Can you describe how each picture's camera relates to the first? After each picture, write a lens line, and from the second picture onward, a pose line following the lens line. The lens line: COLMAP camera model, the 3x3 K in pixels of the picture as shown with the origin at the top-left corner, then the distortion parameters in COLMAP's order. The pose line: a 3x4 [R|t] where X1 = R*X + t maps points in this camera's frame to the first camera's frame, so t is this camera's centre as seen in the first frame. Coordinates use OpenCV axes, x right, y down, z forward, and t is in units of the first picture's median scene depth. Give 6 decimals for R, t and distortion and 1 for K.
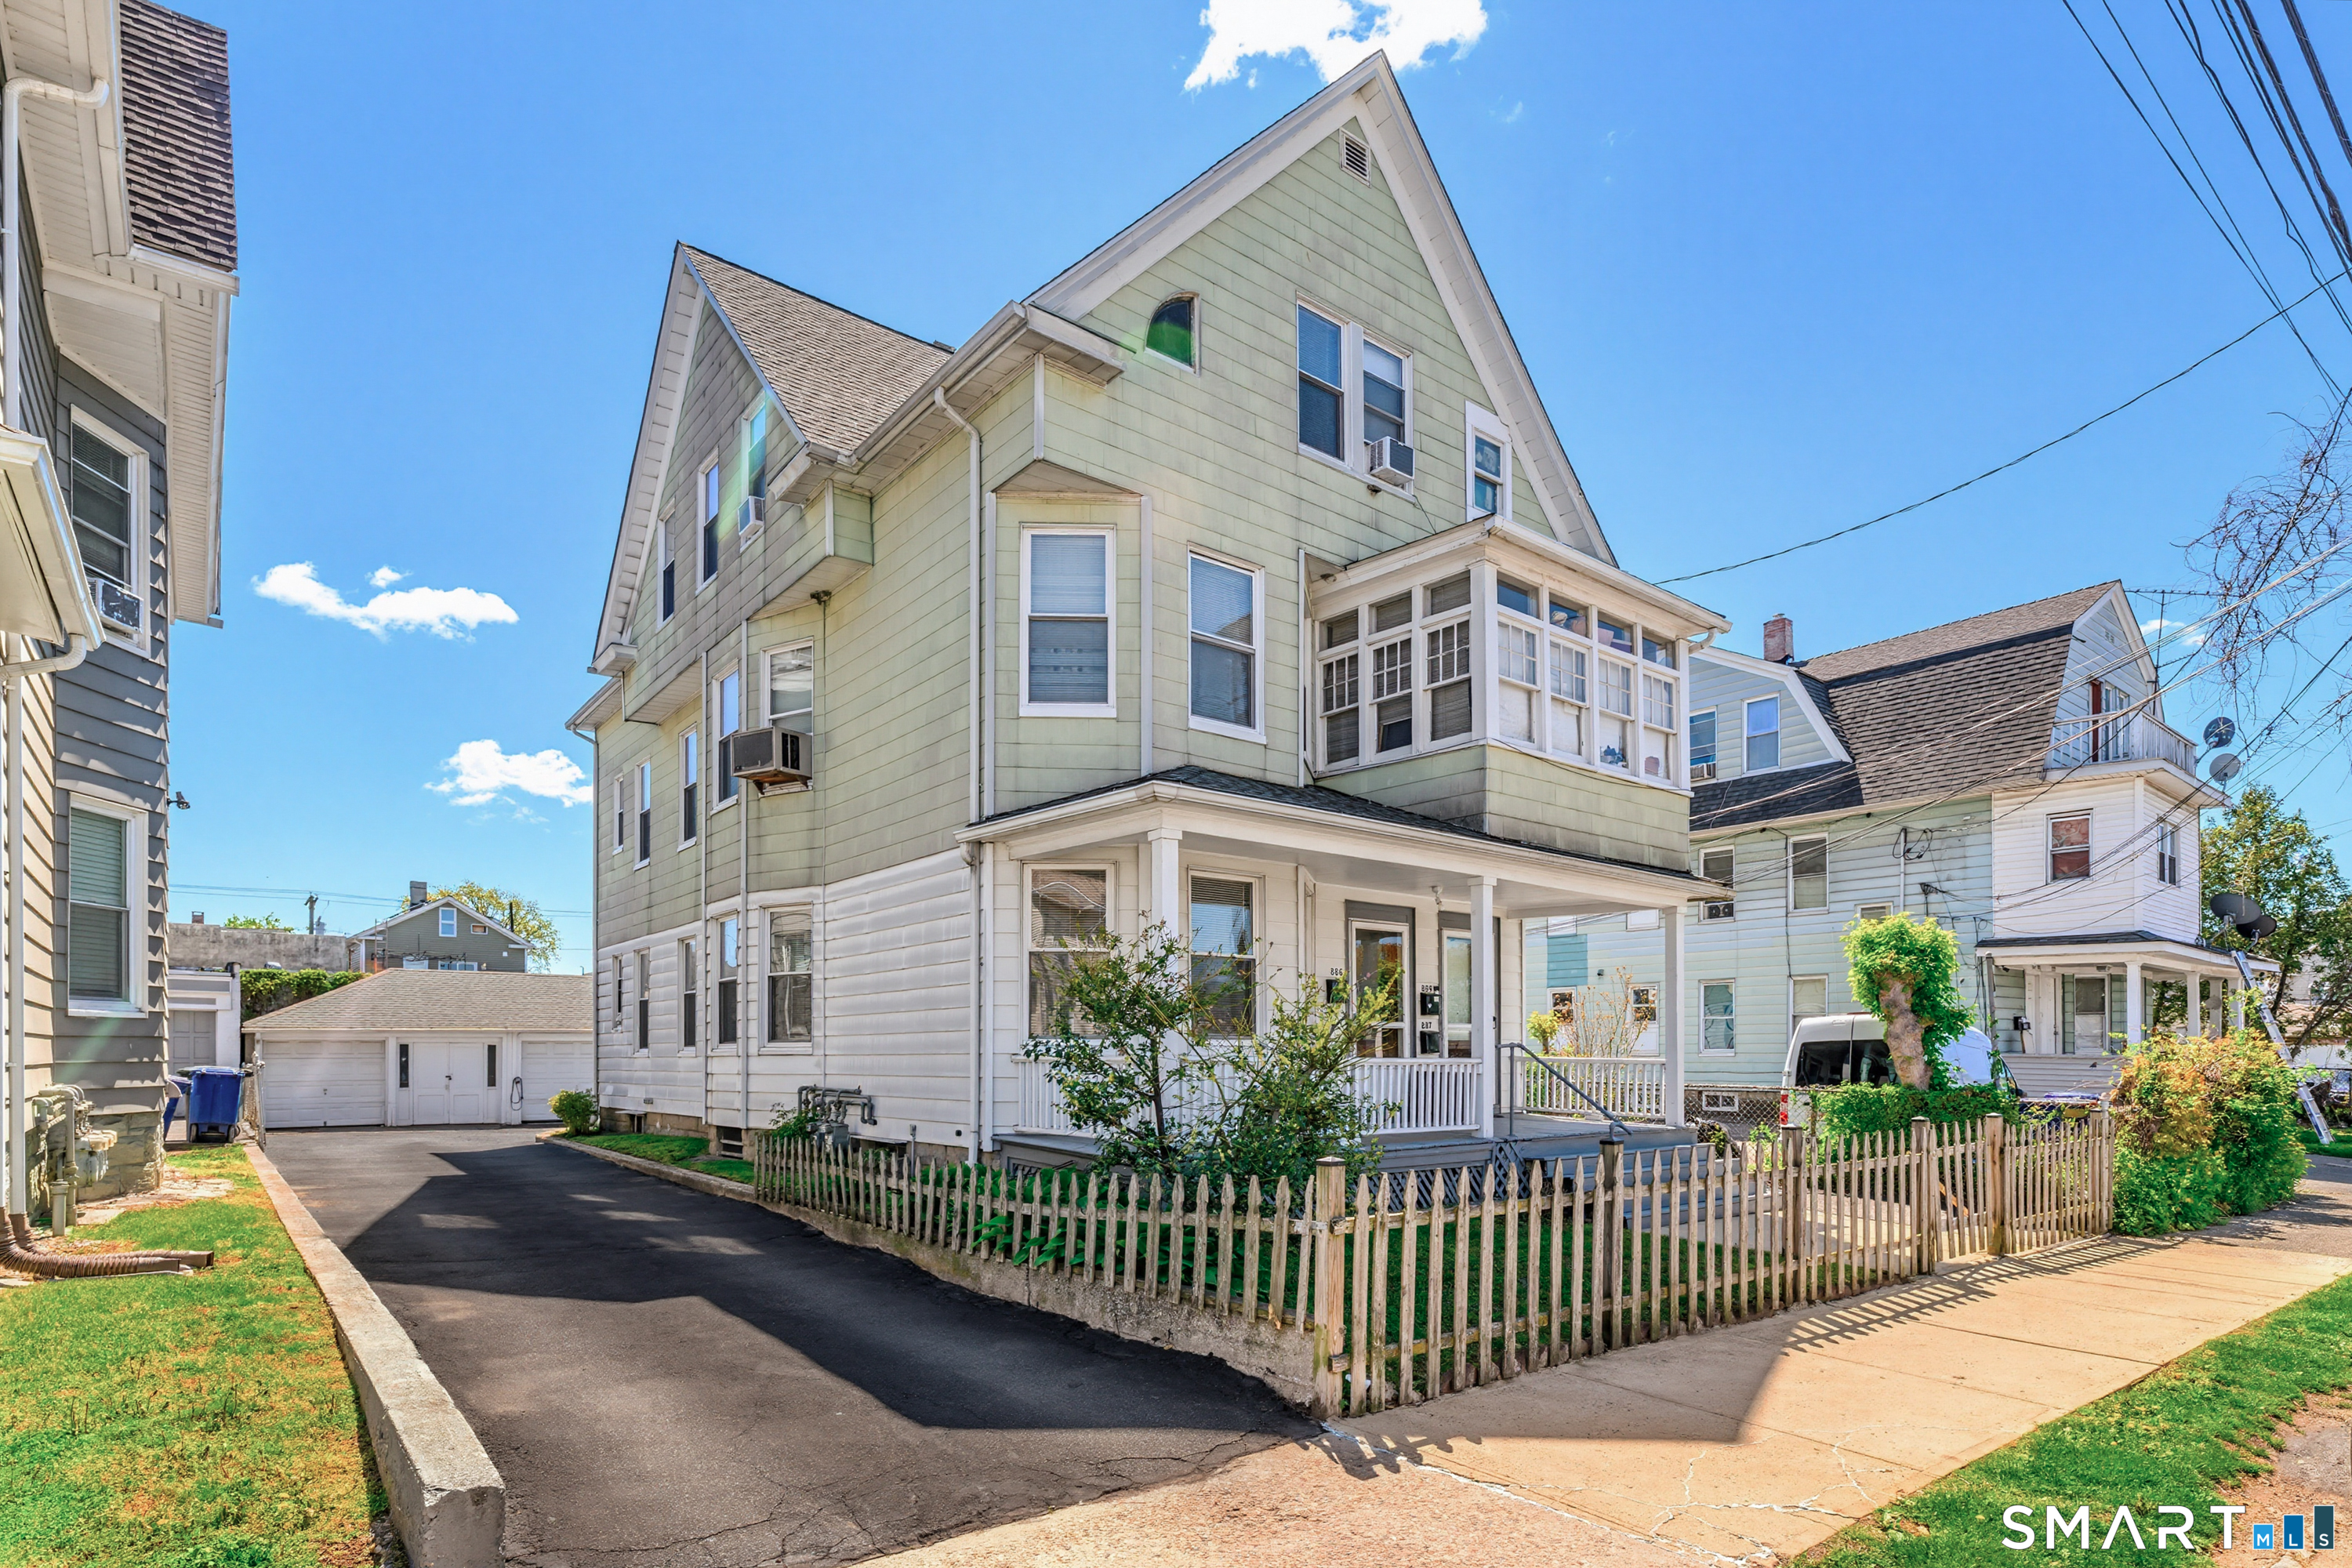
lens RADIAL K [[1172.6, 0, 1172.4], [0, 1172.6, 769.8], [0, 0, 1]] dist [0.002180, 0.000018]
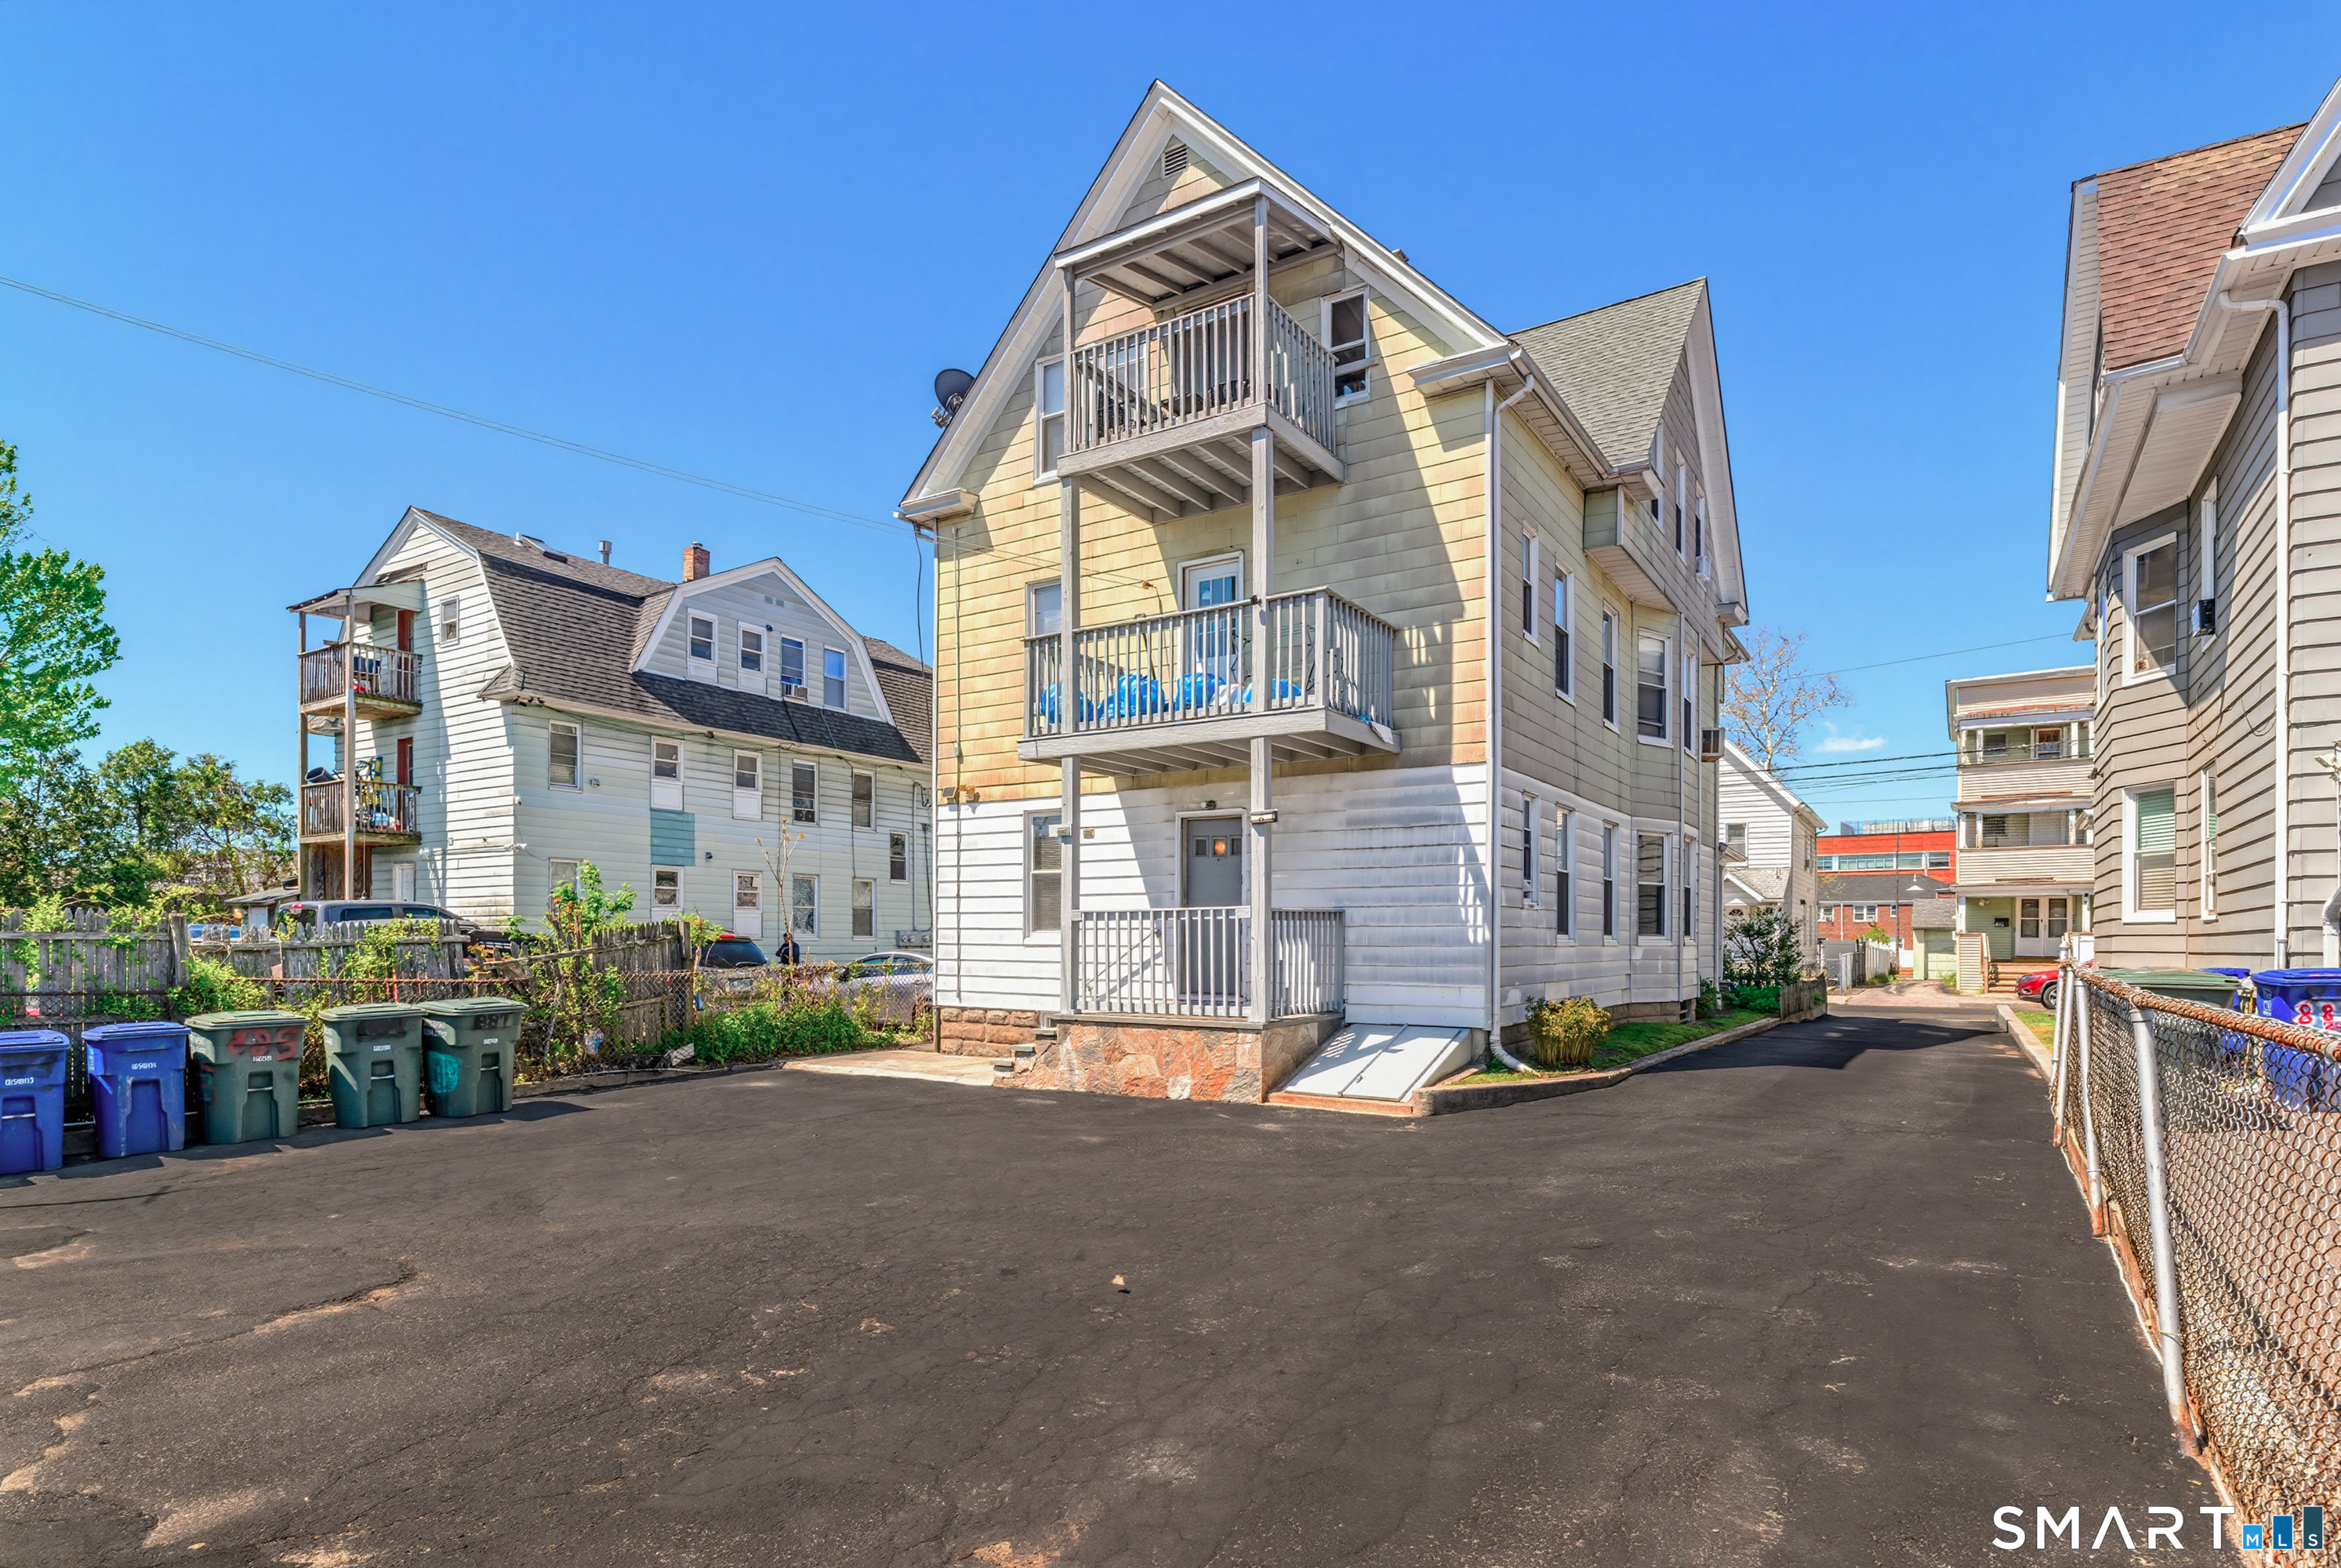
lens RADIAL K [[1167.1, 0, 1166.9], [0, 1167.1, 769.9], [0, 0, 1]] dist [0.002180, 0.000018]
pose [[-0.300387, 0.136719, 0.943968, -0.751808], [-0.233451, 0.949035, -0.211740, 0.242853], [-0.924807, -0.283974, -0.253161, 0.994466]]
